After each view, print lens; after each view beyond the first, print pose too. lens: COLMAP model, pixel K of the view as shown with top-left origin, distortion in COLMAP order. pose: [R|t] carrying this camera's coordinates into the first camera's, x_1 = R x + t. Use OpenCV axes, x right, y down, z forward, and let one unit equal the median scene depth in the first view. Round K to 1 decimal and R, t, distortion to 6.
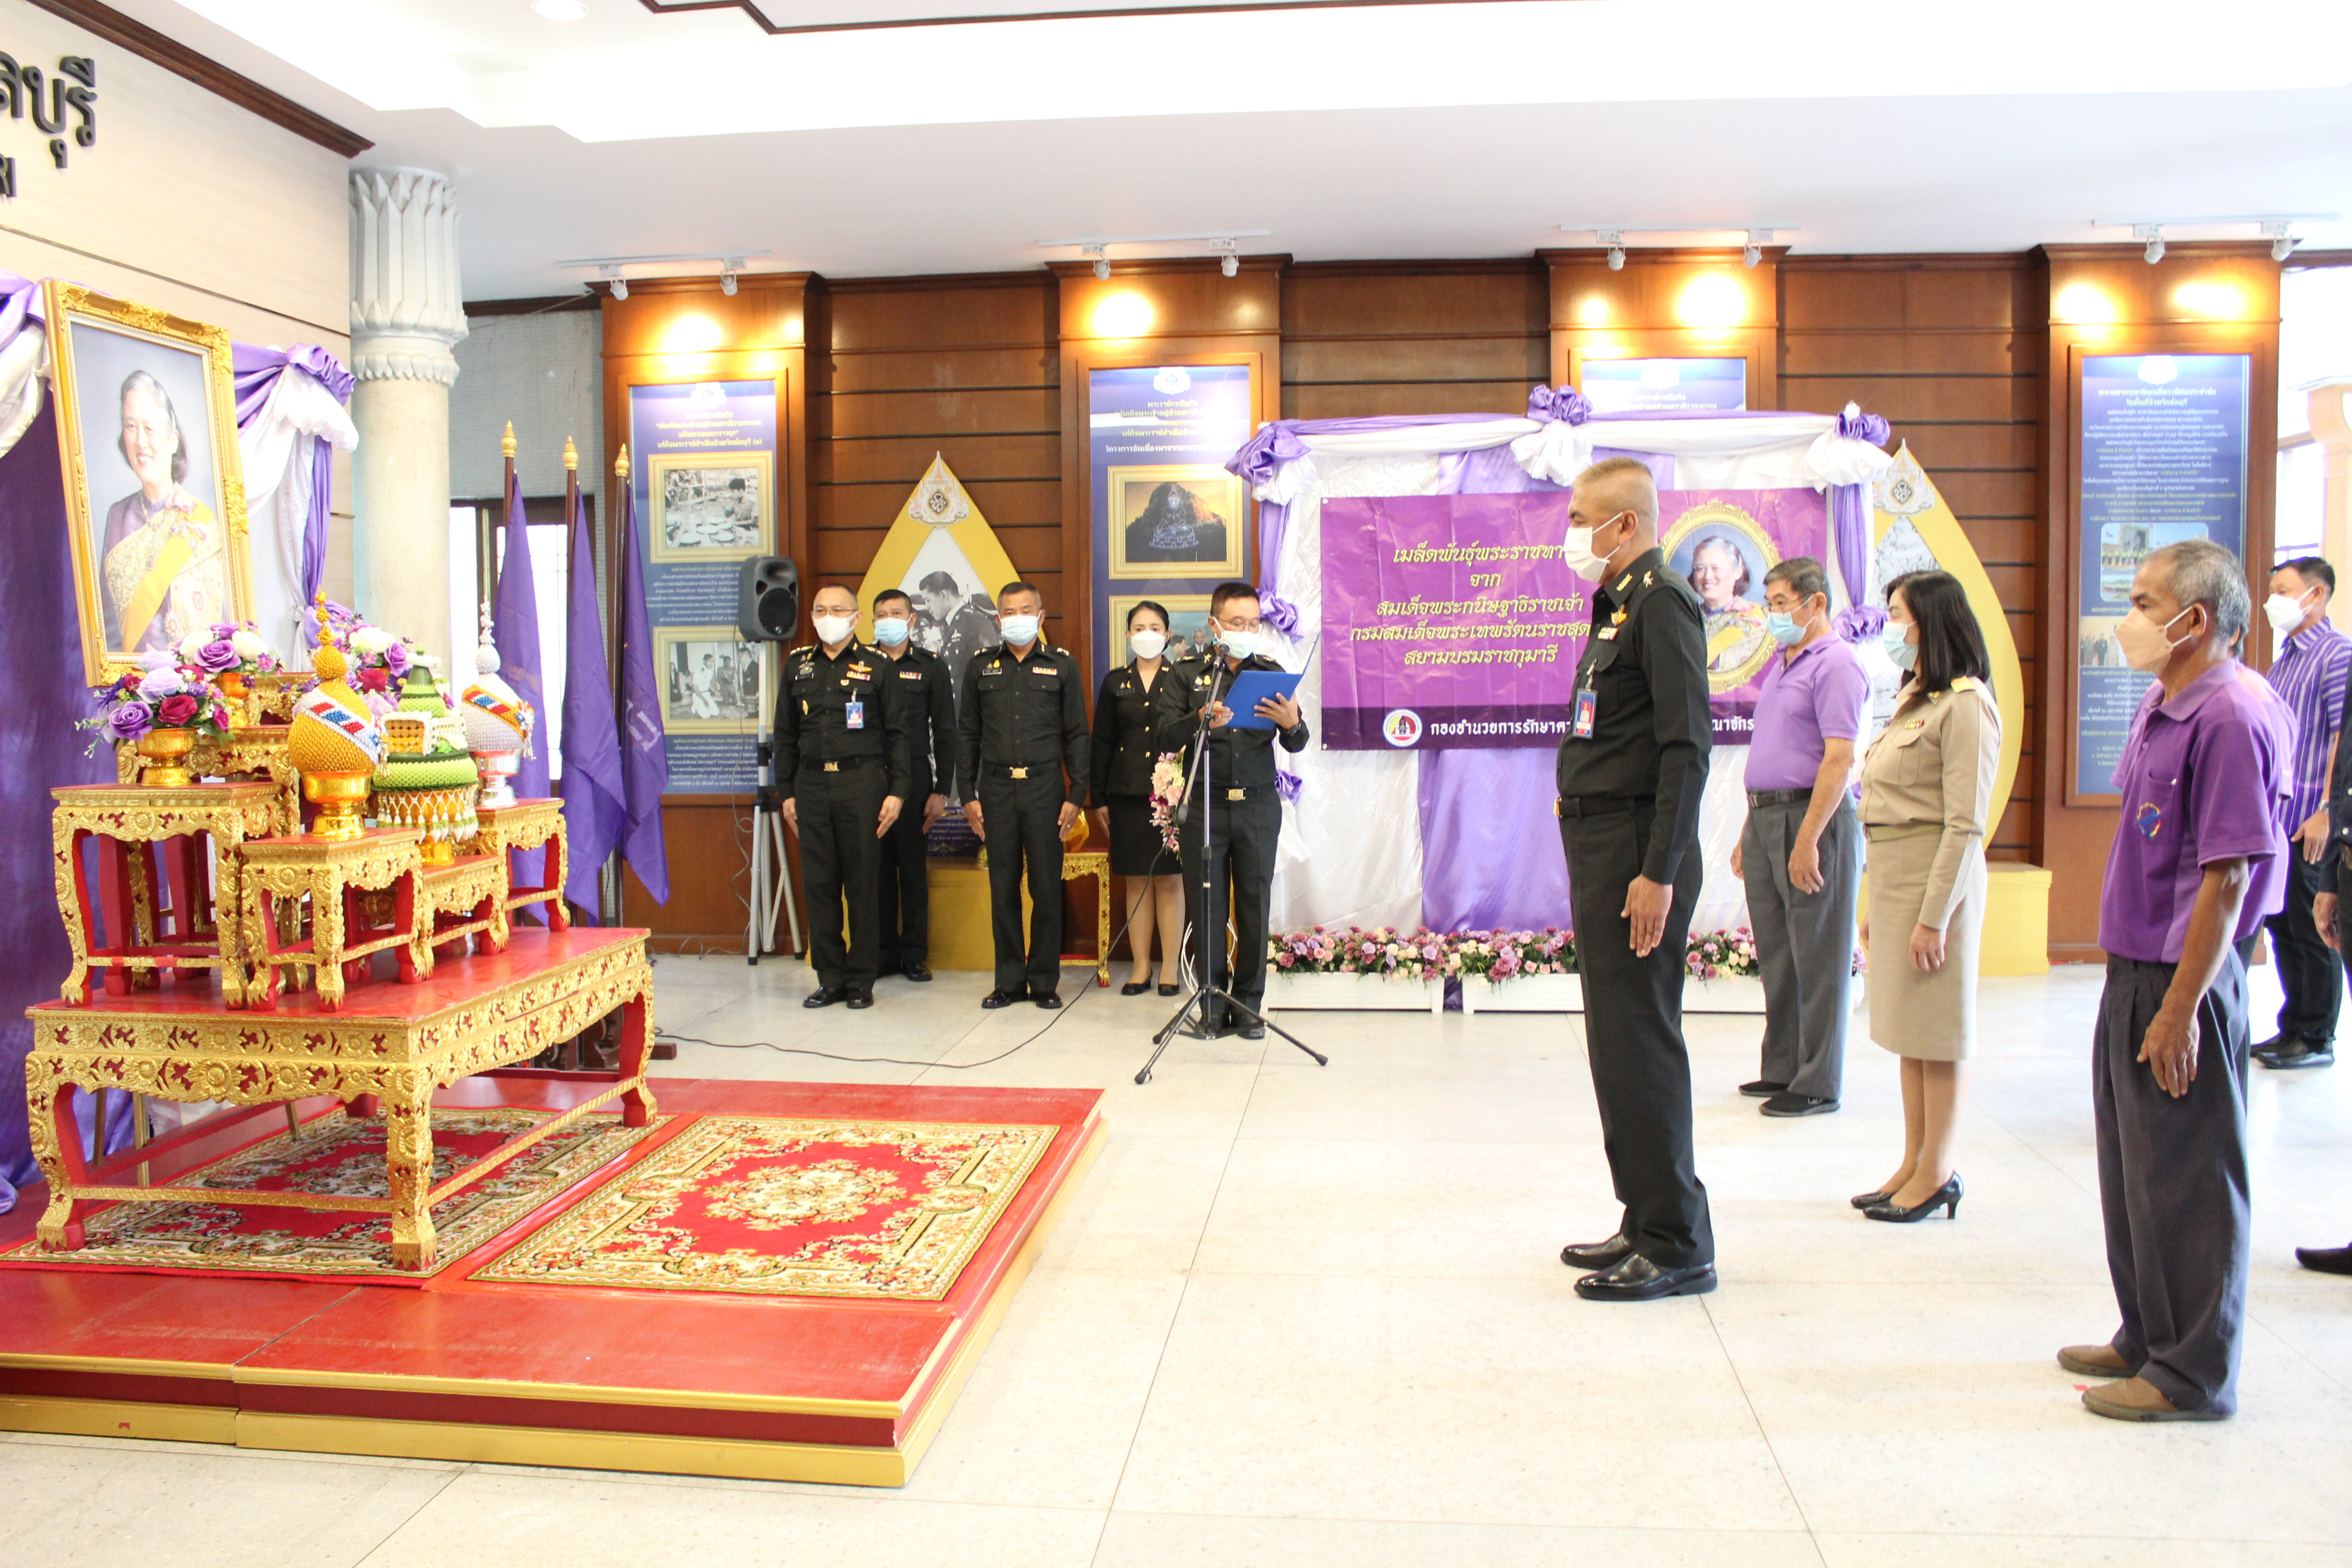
lens RADIAL K [[1958.6, 0, 1175.0], [0, 1958.6, 793.2], [0, 0, 1]] dist [-0.164065, 0.144089]
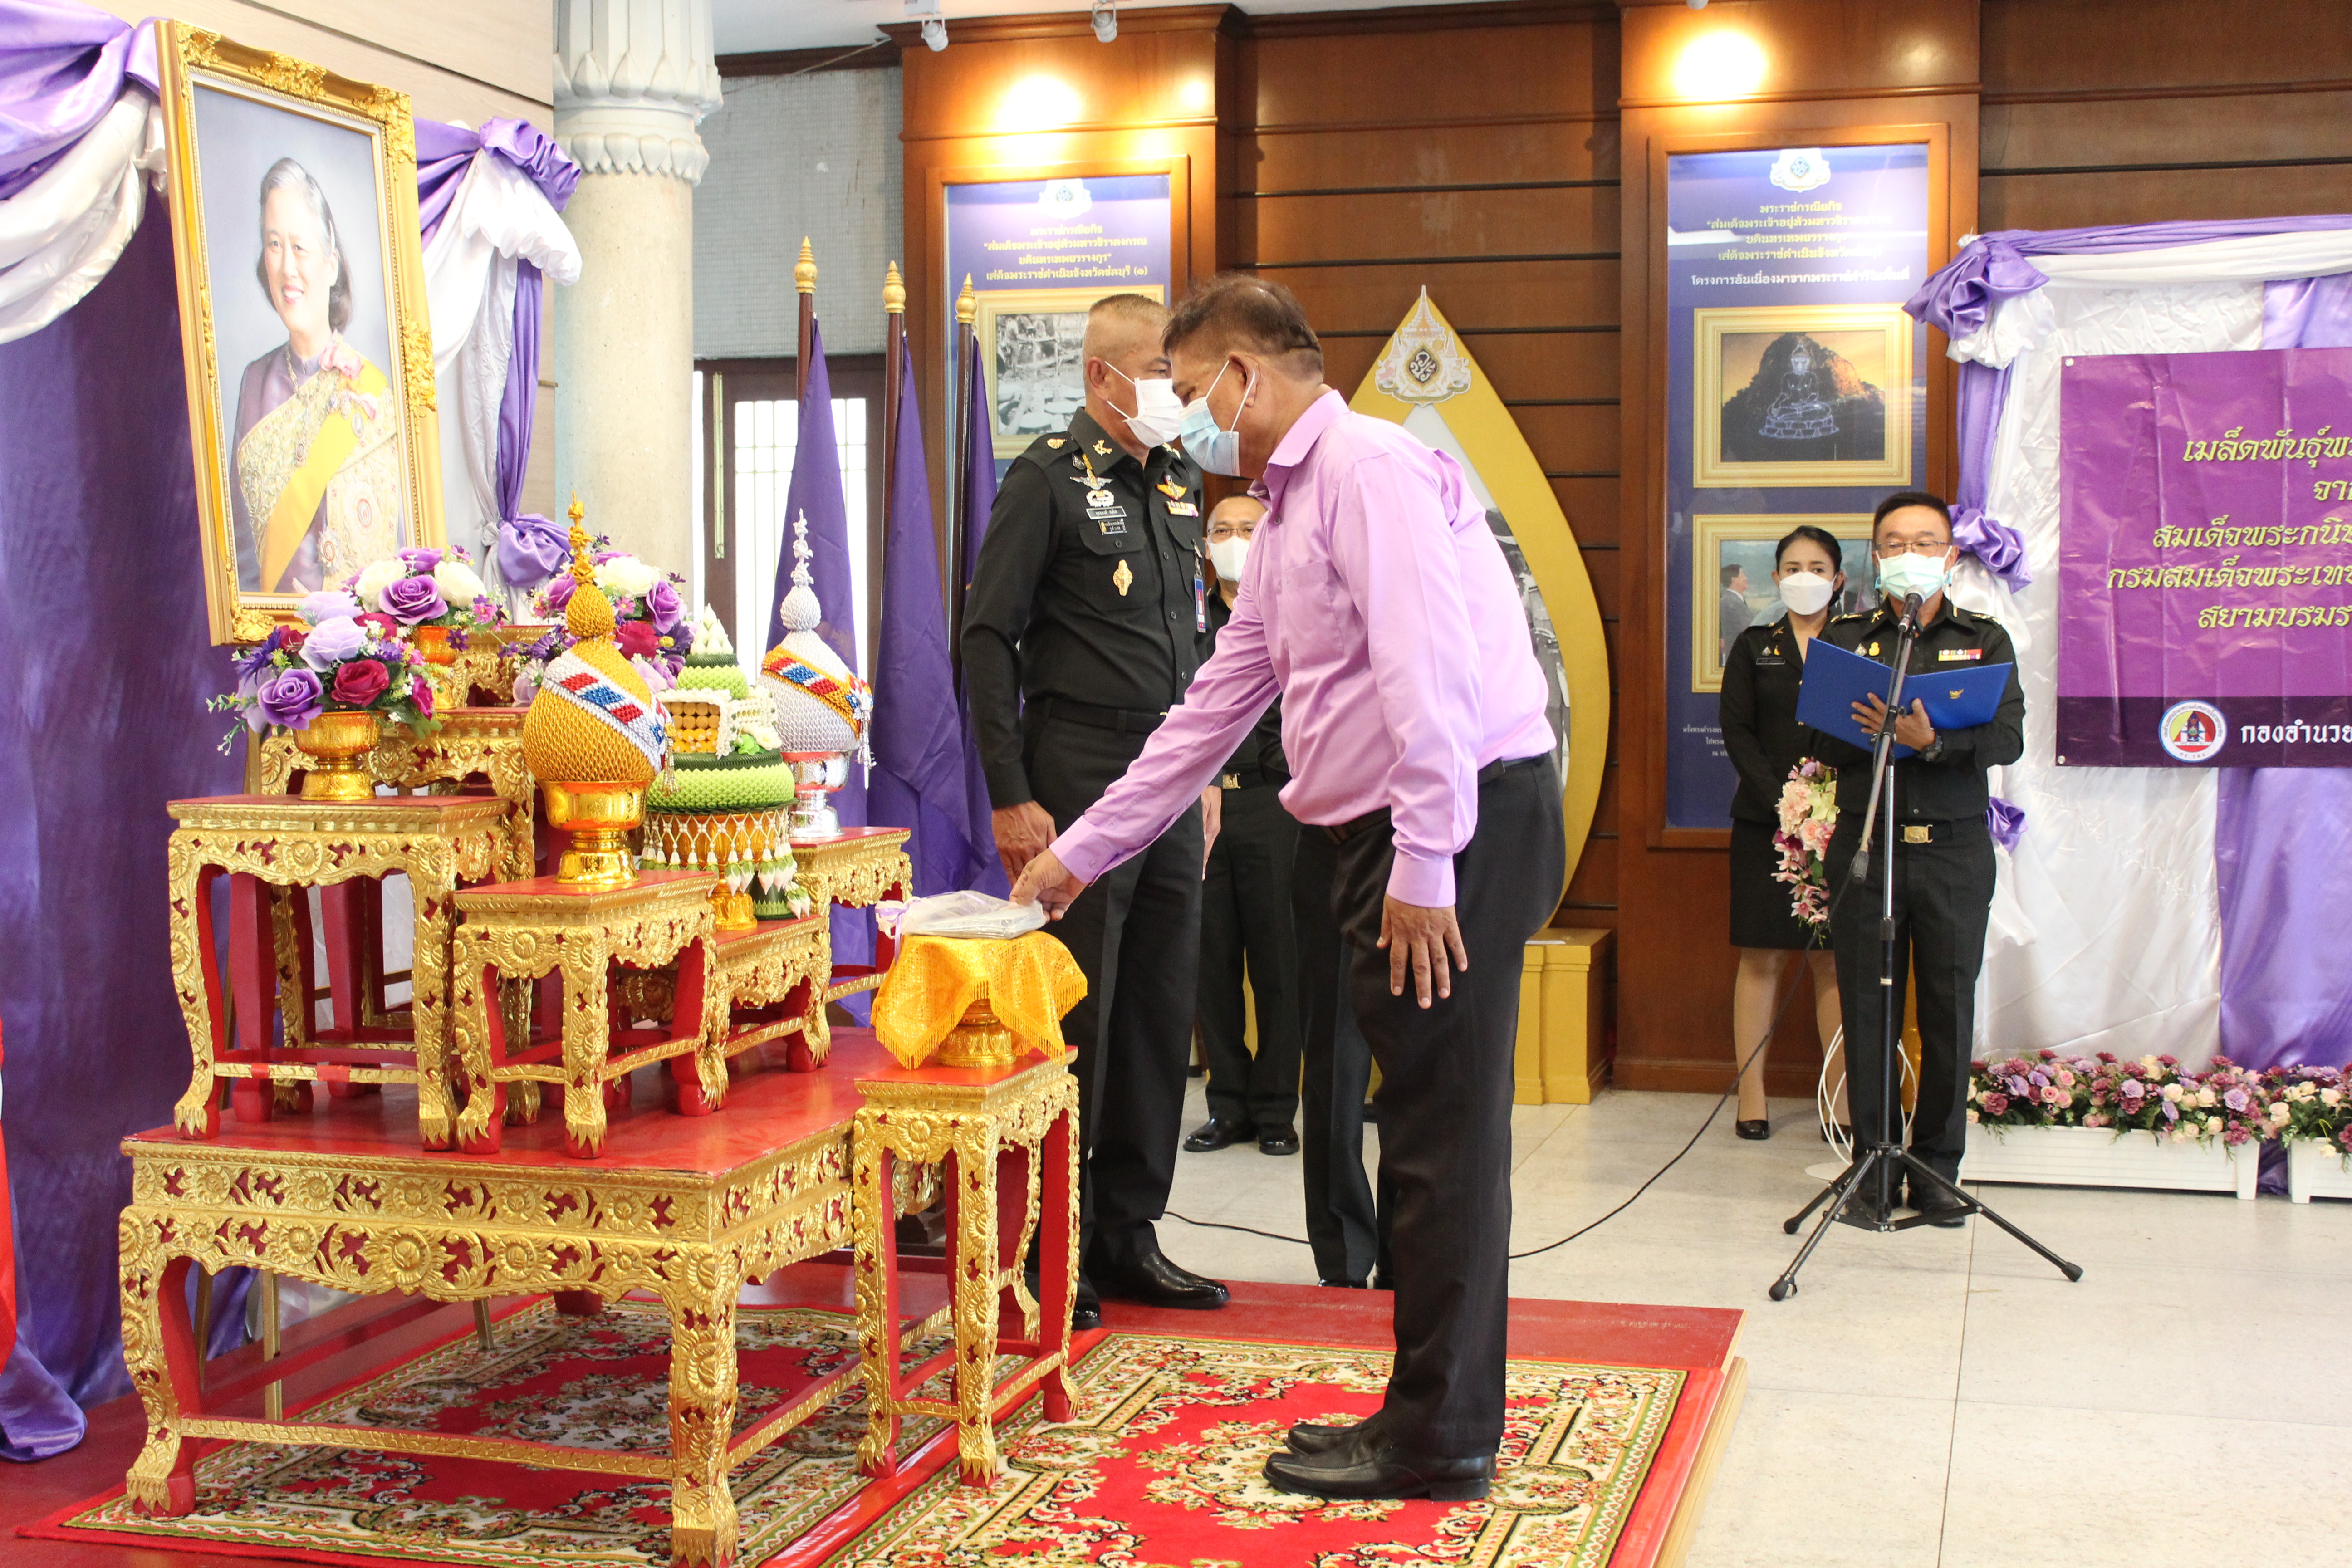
lens RADIAL K [[3014.5, 0, 1170.6], [0, 3014.5, 781.4], [0, 0, 1]] dist [-0.091001, 0.202930]
pose [[0.985816, 0.016249, -0.167039, -0.044105], [-0.018082, 0.999792, -0.009460, -0.003068], [0.166851, 0.012346, 0.985905, 0.020924]]
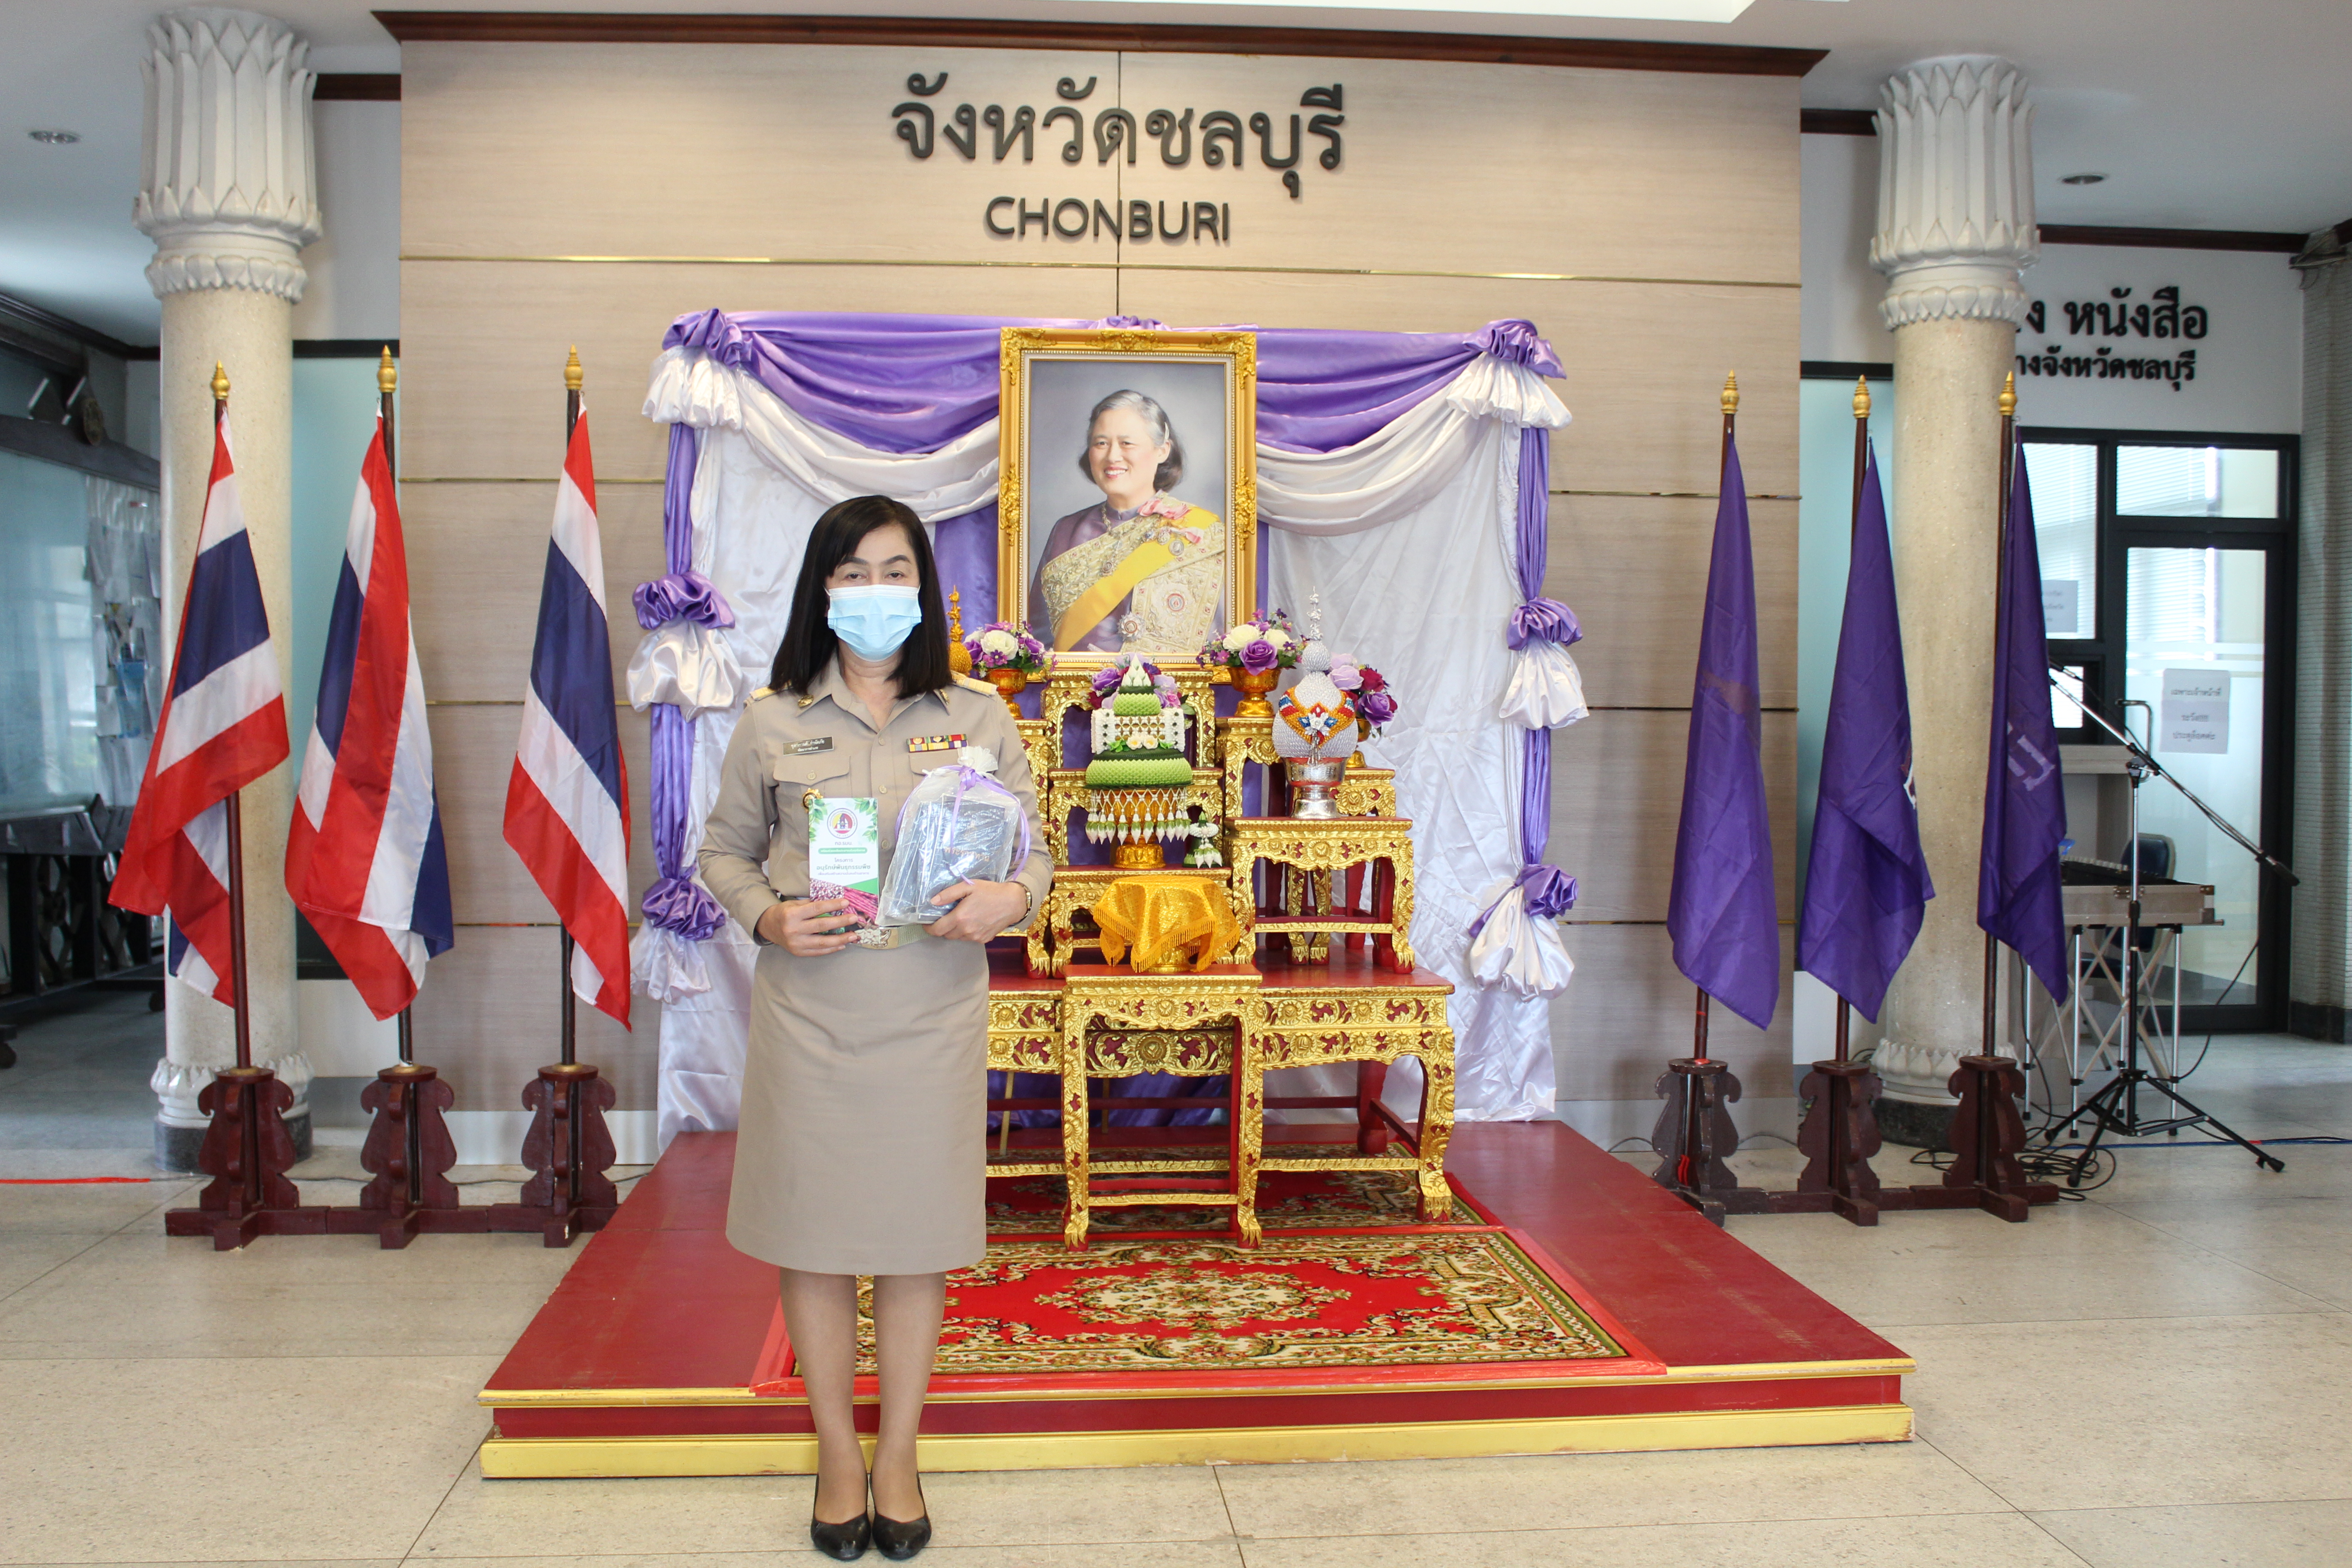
lens RADIAL K [[2322.4, 0, 1176.0], [0, 2322.4, 784.0], [0, 0, 1]] dist [-0.113369, 0.001696]
pose [[0.196286, 0.035812, -0.979893, 0.457037], [-0.068787, 0.997374, 0.022672, -0.019615], [0.978131, 0.062954, 0.198233, 0.471290]]
